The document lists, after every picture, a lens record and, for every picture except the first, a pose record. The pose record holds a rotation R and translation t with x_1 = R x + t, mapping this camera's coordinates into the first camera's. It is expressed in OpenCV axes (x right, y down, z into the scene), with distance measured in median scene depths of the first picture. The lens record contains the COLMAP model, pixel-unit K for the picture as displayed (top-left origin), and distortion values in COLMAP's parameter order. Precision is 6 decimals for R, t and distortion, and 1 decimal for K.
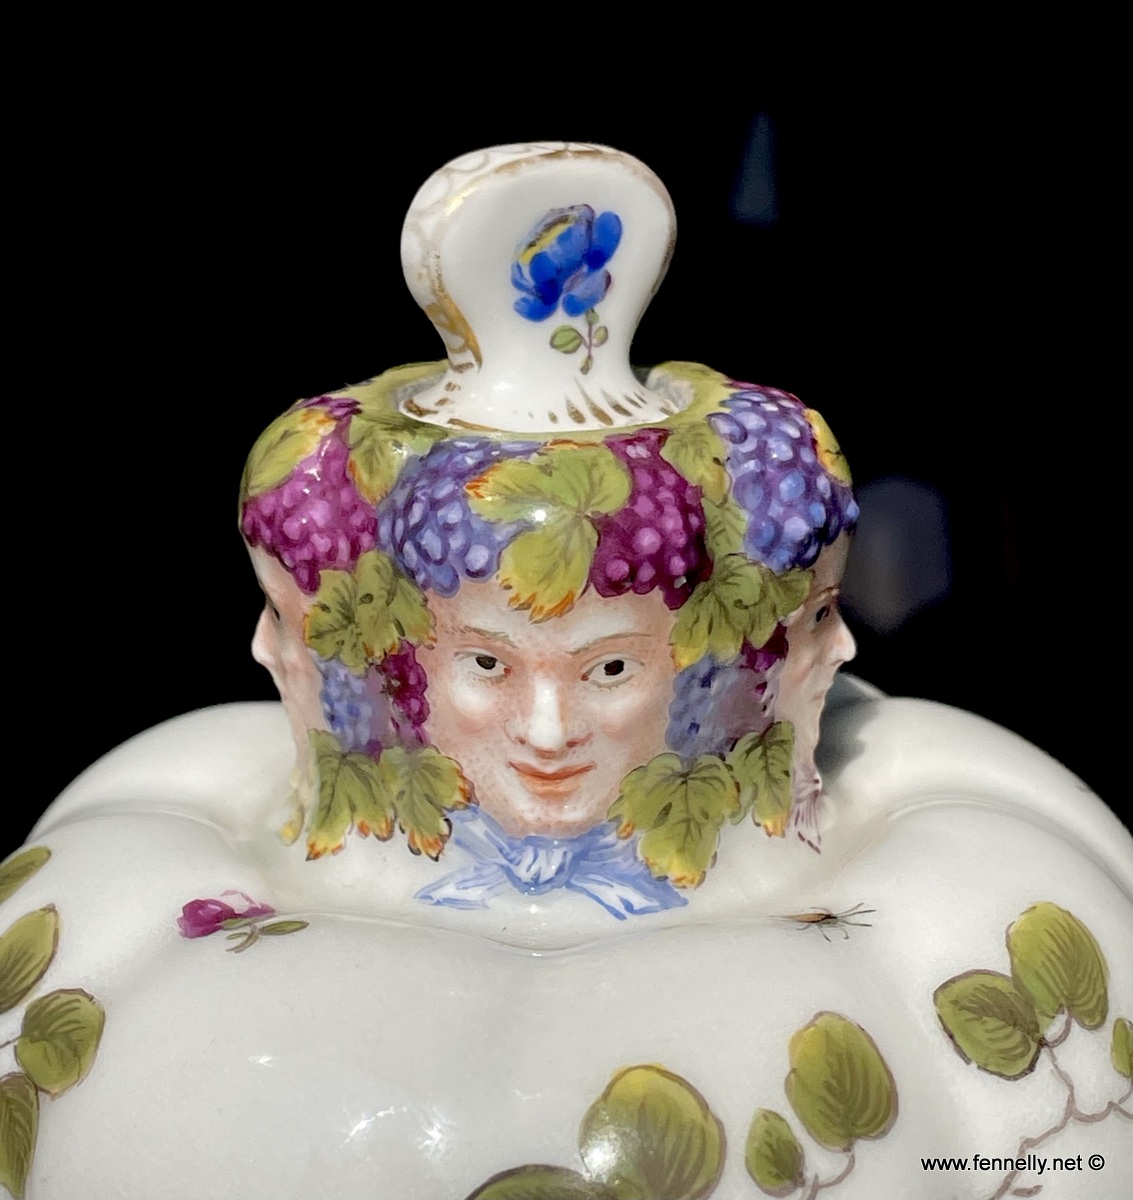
lens RADIAL K [[2972.5, 0, 568.1], [0, 2972.5, 491.2], [0, 0, 1]] dist [0.091513, 0.005635]
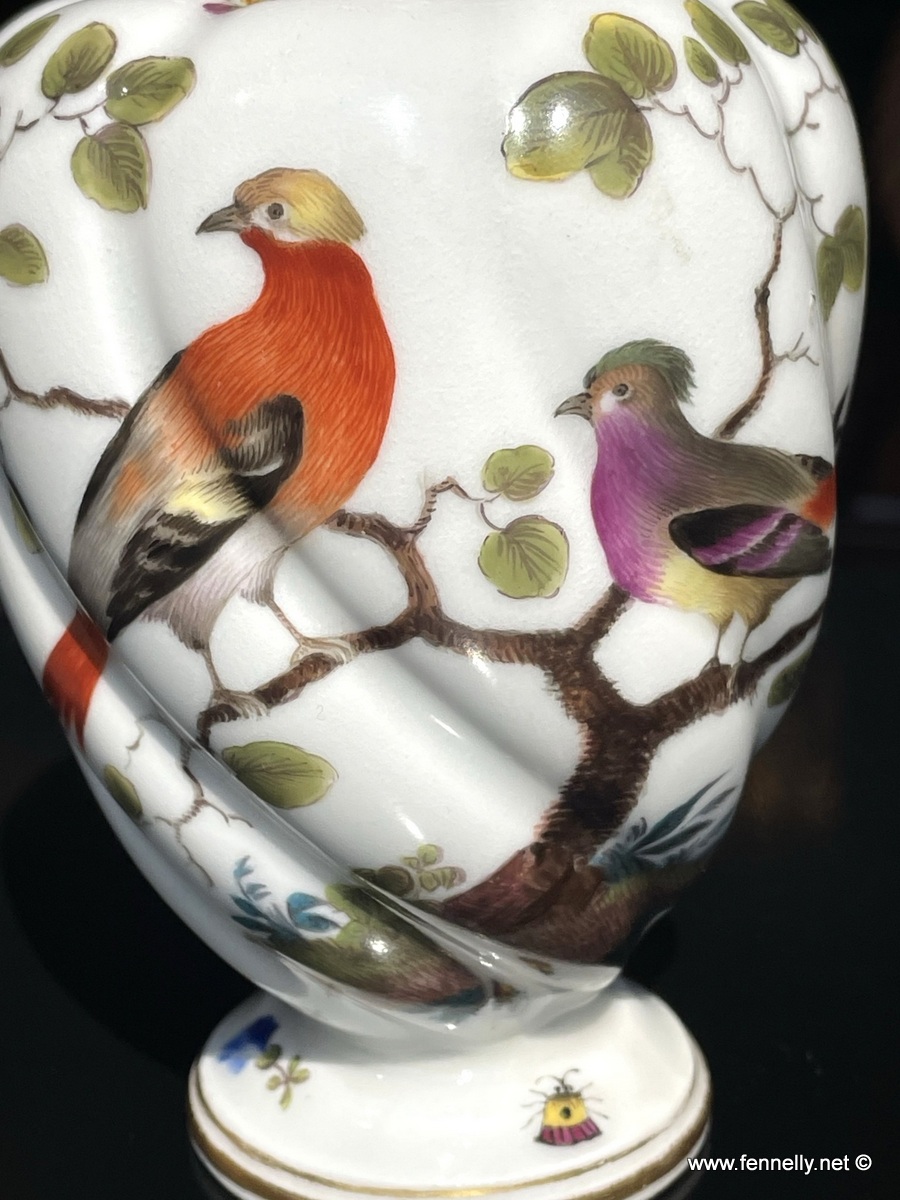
lens RADIAL K [[2325.1, 0, 450.0], [0, 2325.1, 600.0], [0, 0, 1]] dist [0.070088, 0.015872]
pose [[0.920260, -0.134287, 0.367543, -0.454468], [0.132919, 0.990698, 0.029161, 0.393070], [-0.368040, 0.022018, 0.929549, -0.013383]]
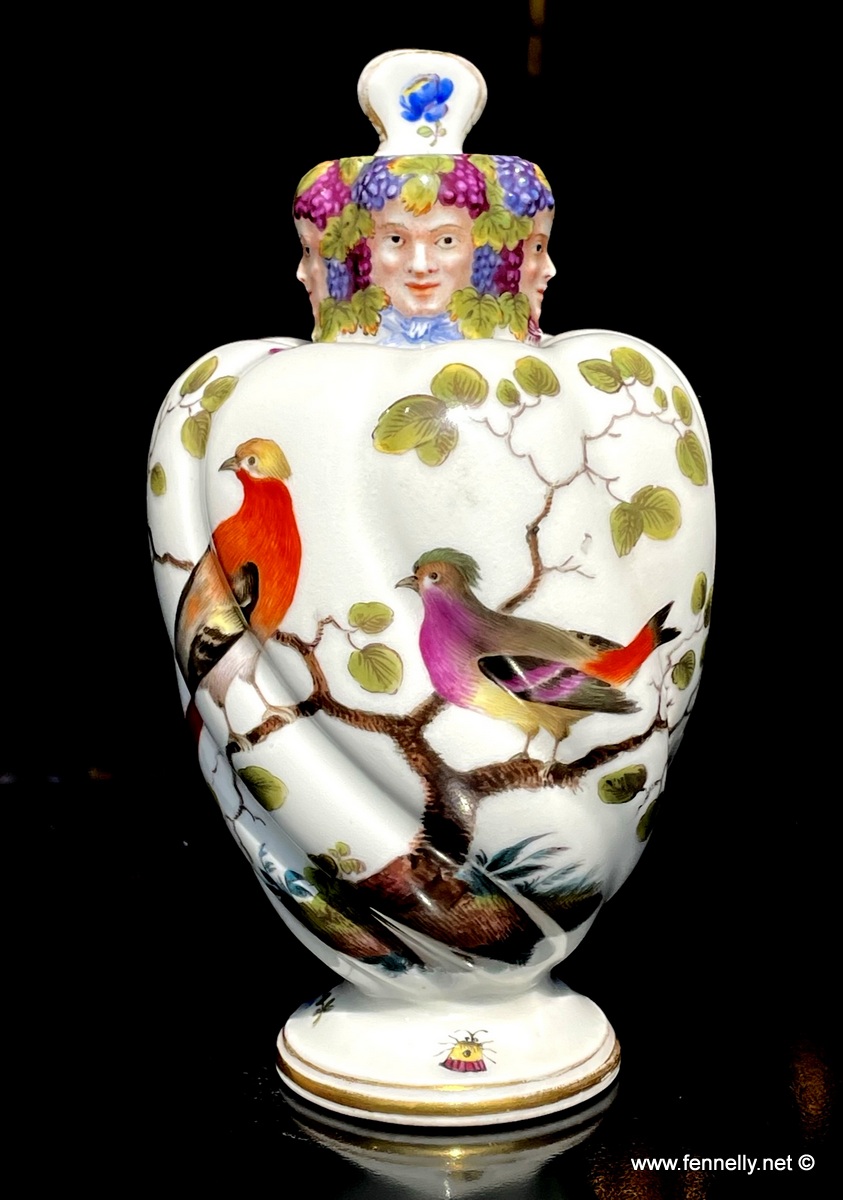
lens RADIAL K [[2335.4, 0, 421.5], [0, 2335.4, 600.0], [0, 0, 1]] dist [0.032029, 0.053643]
pose [[0.999609, -0.000811, -0.027941, 0.046266], [-0.002747, 0.991892, -0.127054, 0.585132], [0.027817, 0.127081, 0.991502, -0.847498]]
